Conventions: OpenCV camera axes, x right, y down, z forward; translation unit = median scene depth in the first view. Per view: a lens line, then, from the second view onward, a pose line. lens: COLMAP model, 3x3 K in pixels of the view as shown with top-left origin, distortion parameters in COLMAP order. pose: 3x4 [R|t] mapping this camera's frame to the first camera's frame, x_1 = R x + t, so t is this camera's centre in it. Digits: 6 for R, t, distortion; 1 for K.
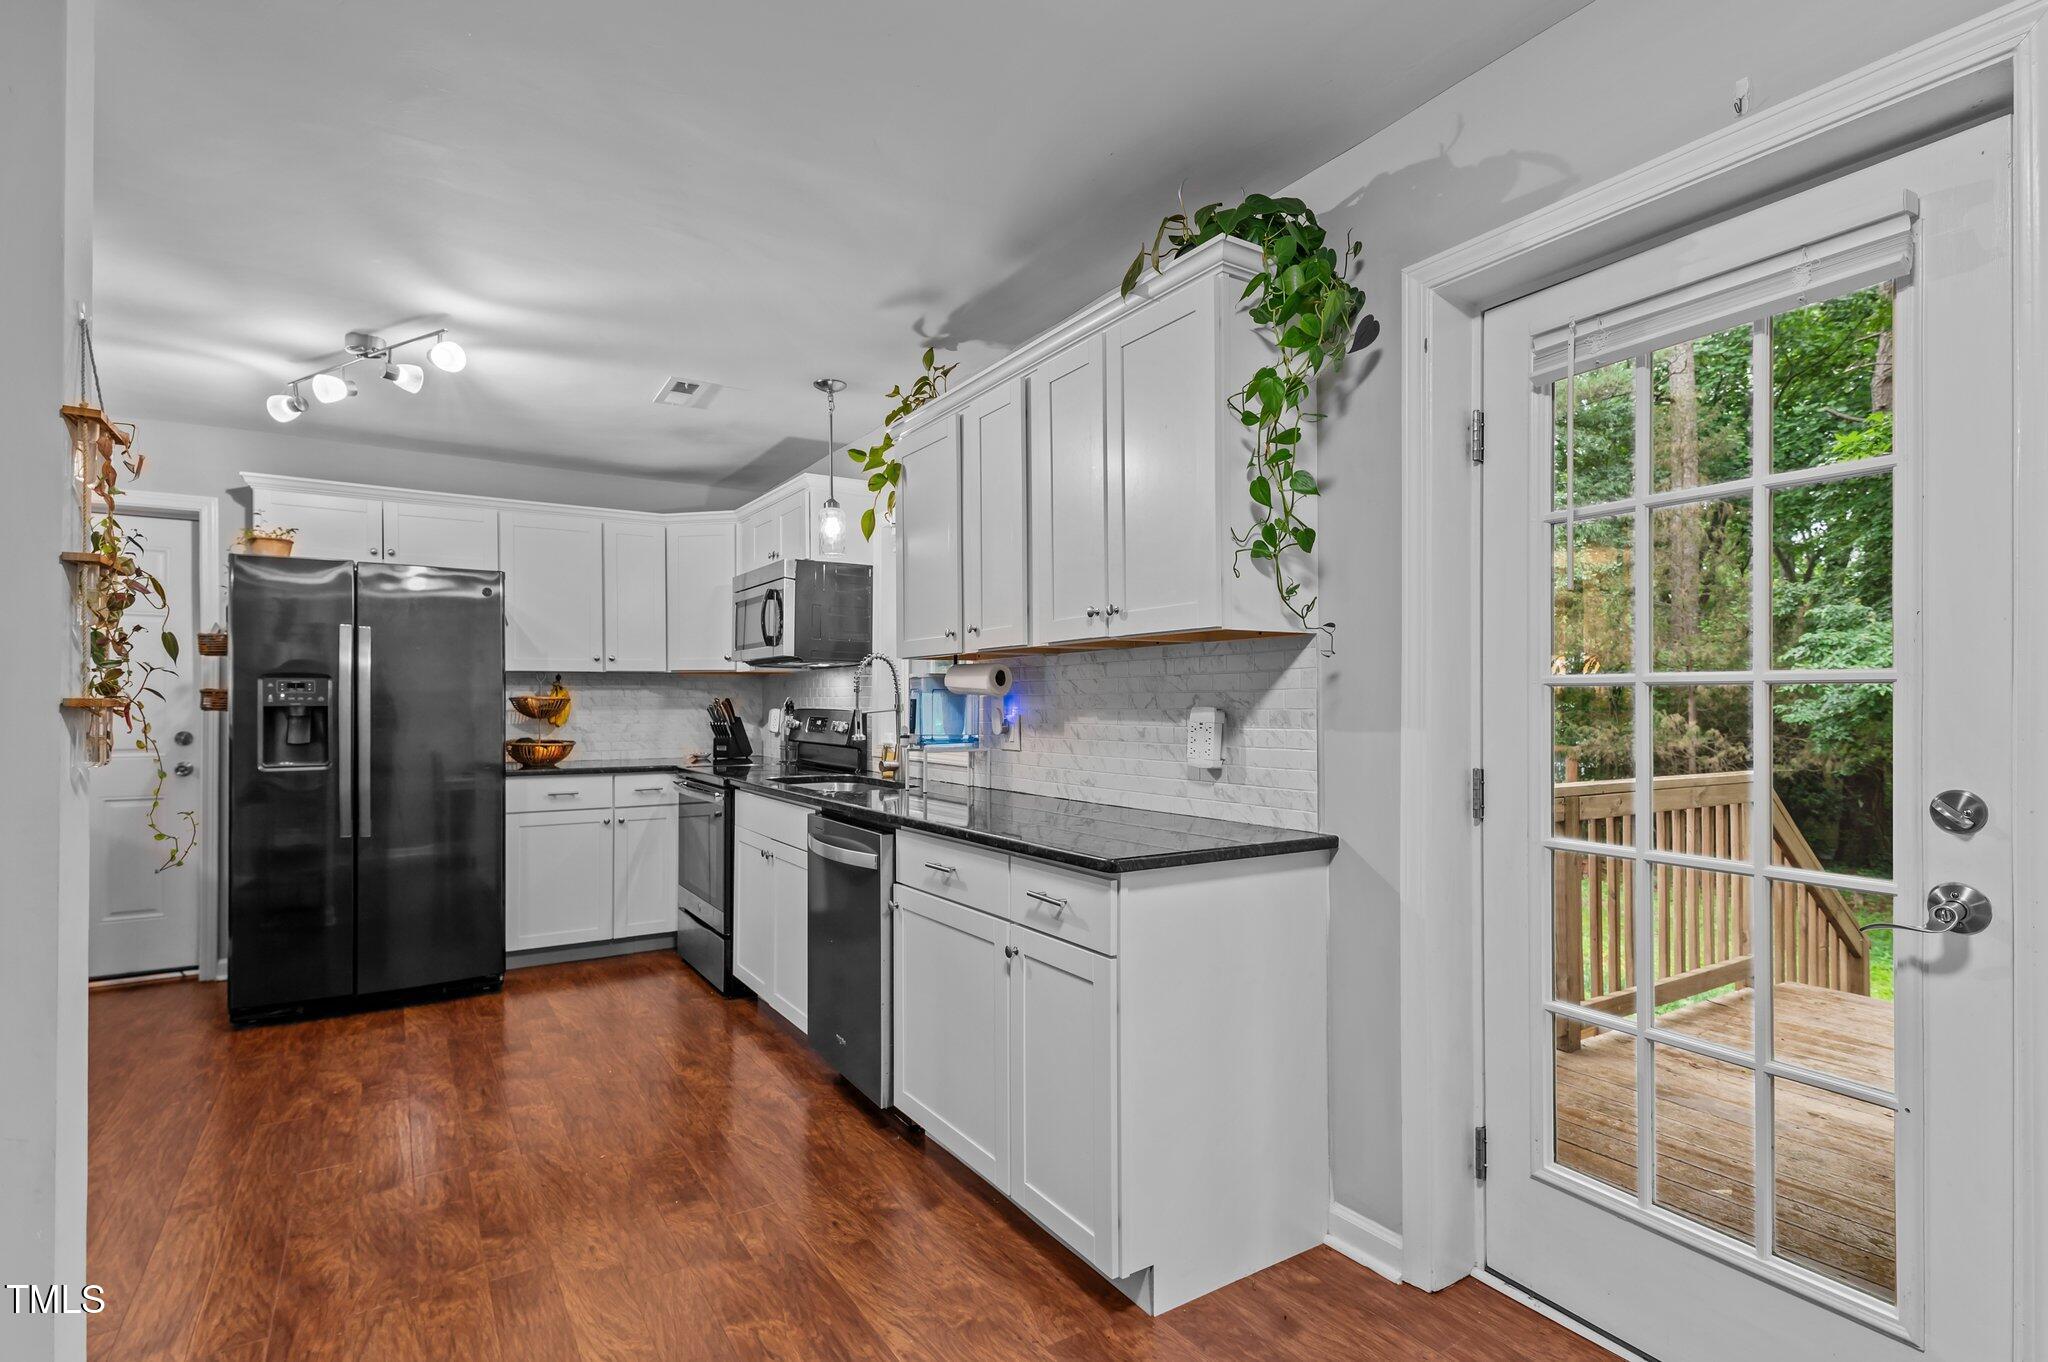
lens RADIAL K [[979.7, 0, 1014.8], [0, 979.7, 697.8], [0, 0, 1]] dist [0.029812, -0.008849]
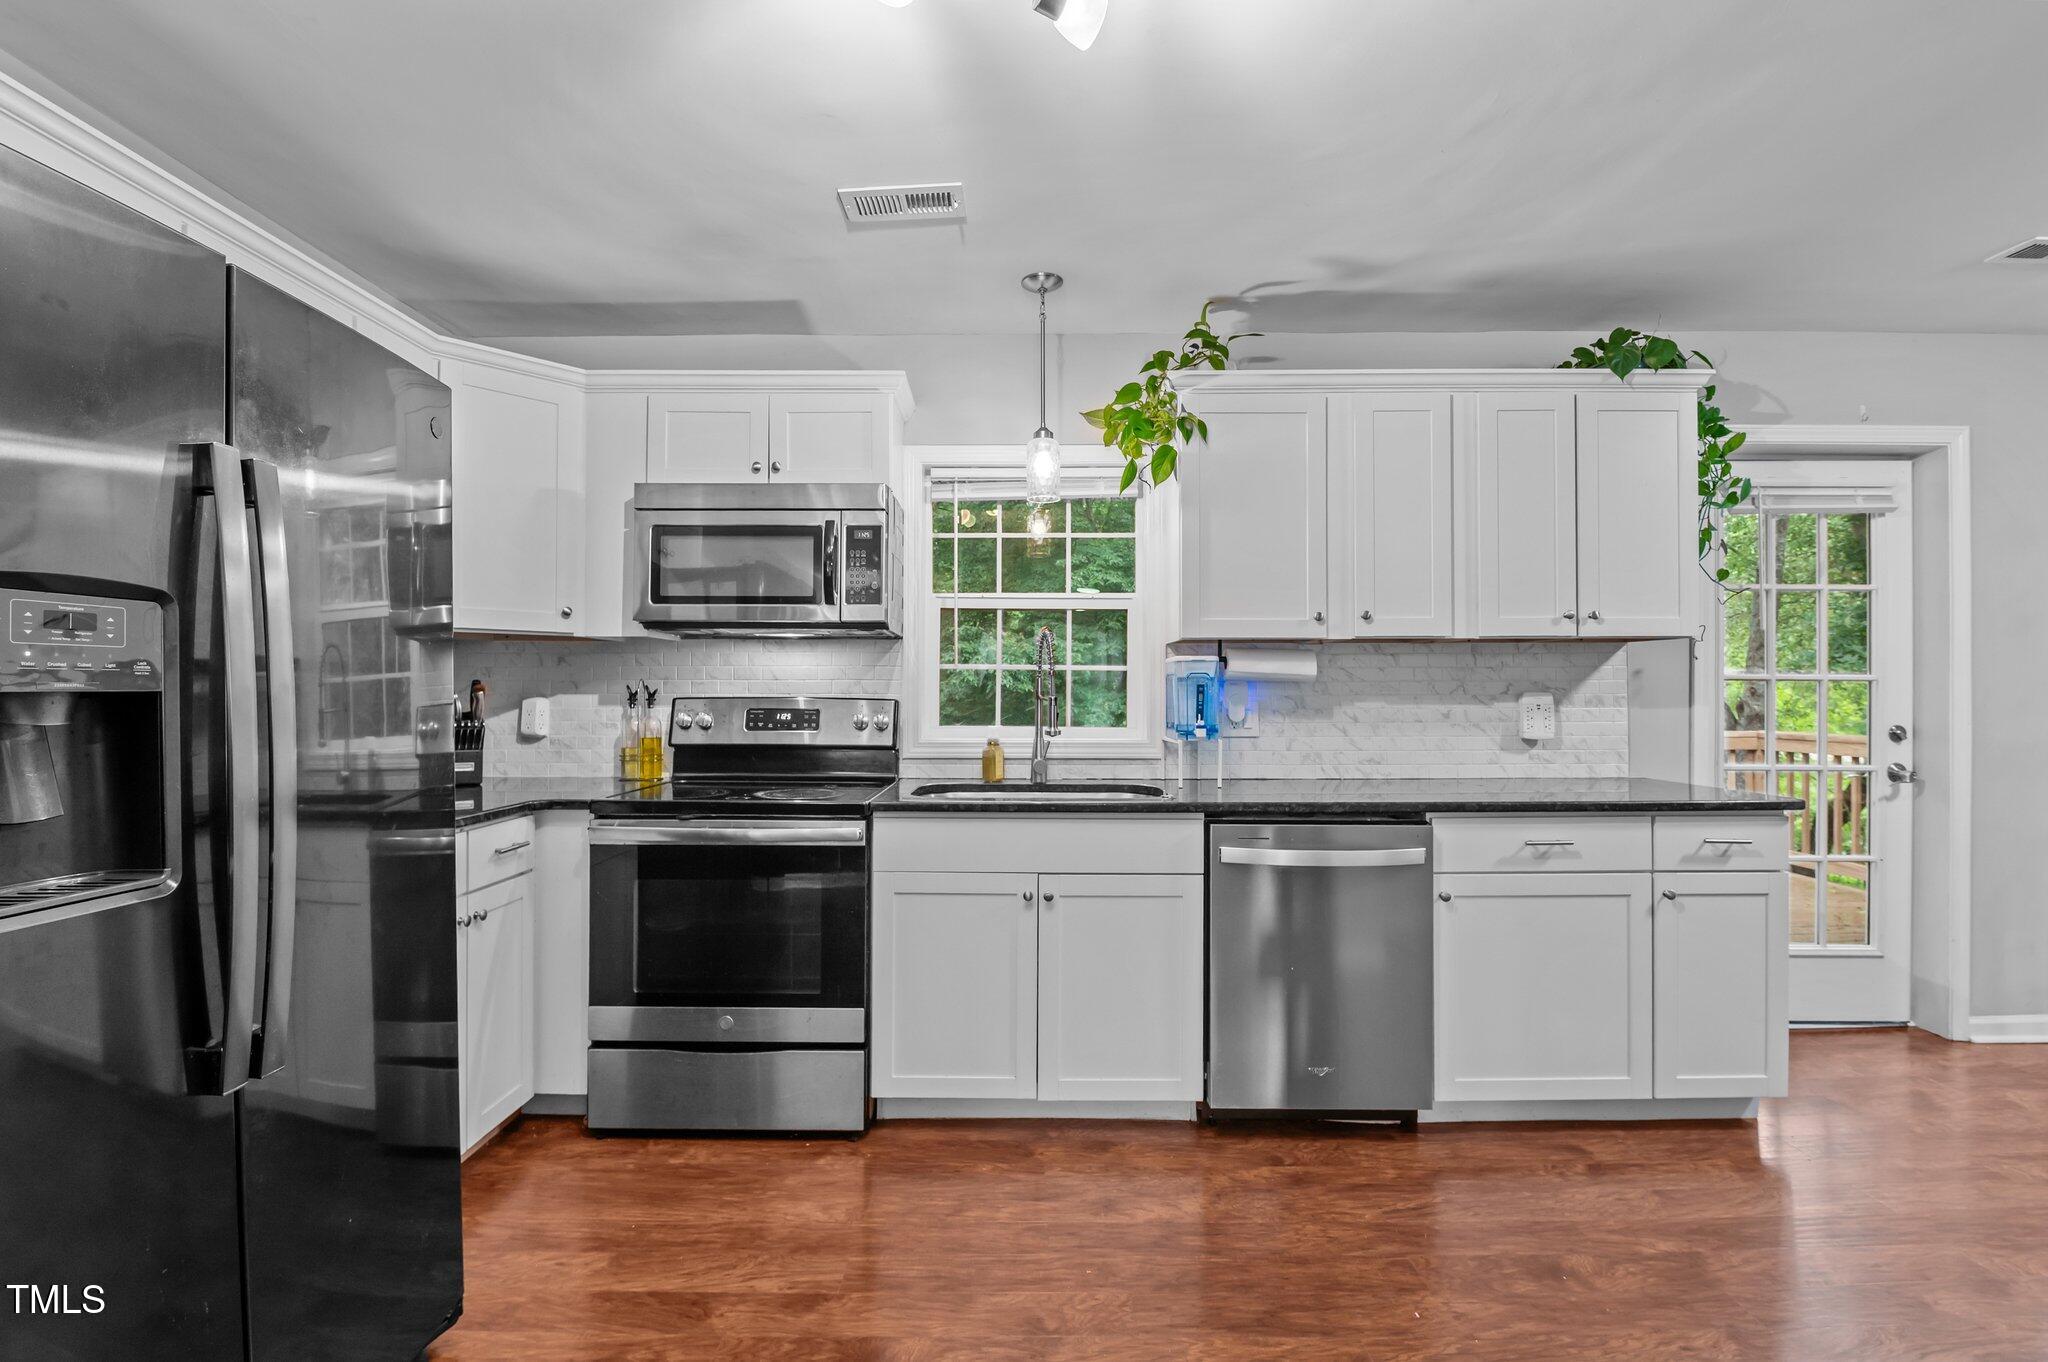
lens RADIAL K [[889.2, 0, 1024.0], [0, 889.2, 681.0], [0, 0, 1]] dist [-0.001657, -0.009716]
pose [[0.538893, 0.010789, 0.842305, -1.390066], [-0.005631, 0.999942, -0.009206, 0.010279], [-0.842355, 0.000218, 0.538922, 1.112382]]
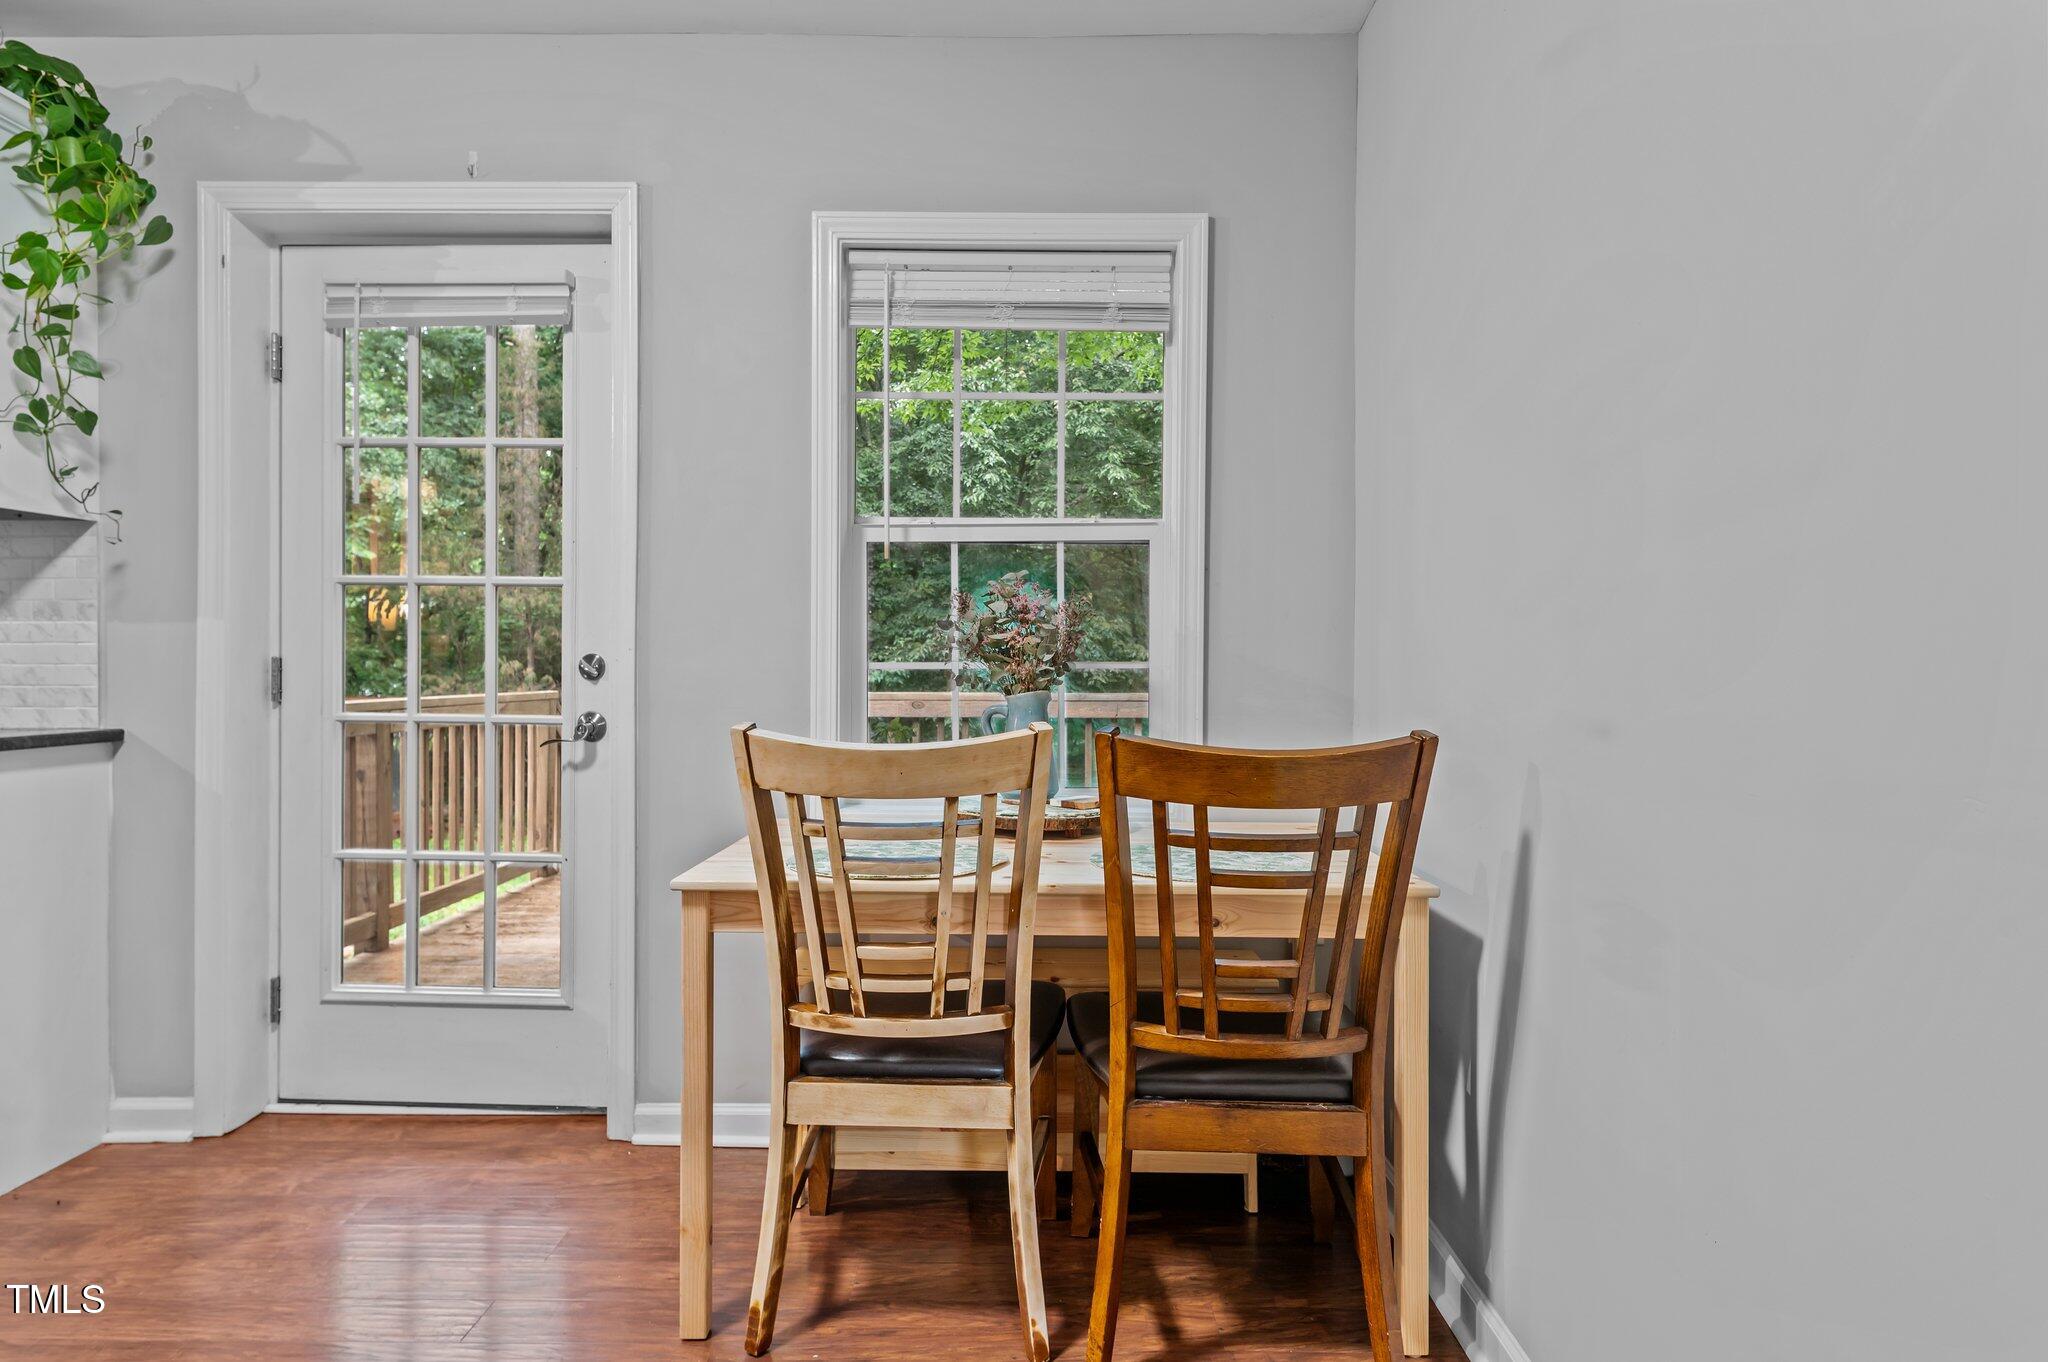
lens RADIAL K [[1133.8, 0, 1022.7], [0, 1133.8, 670.3], [0, 0, 1]] dist [0.014480, -0.010862]
pose [[0.540642, -0.003388, 0.841246, -0.150524], [-0.011388, 0.999871, 0.011346, 0.061205], [-0.841176, -0.015715, 0.540534, -0.389852]]
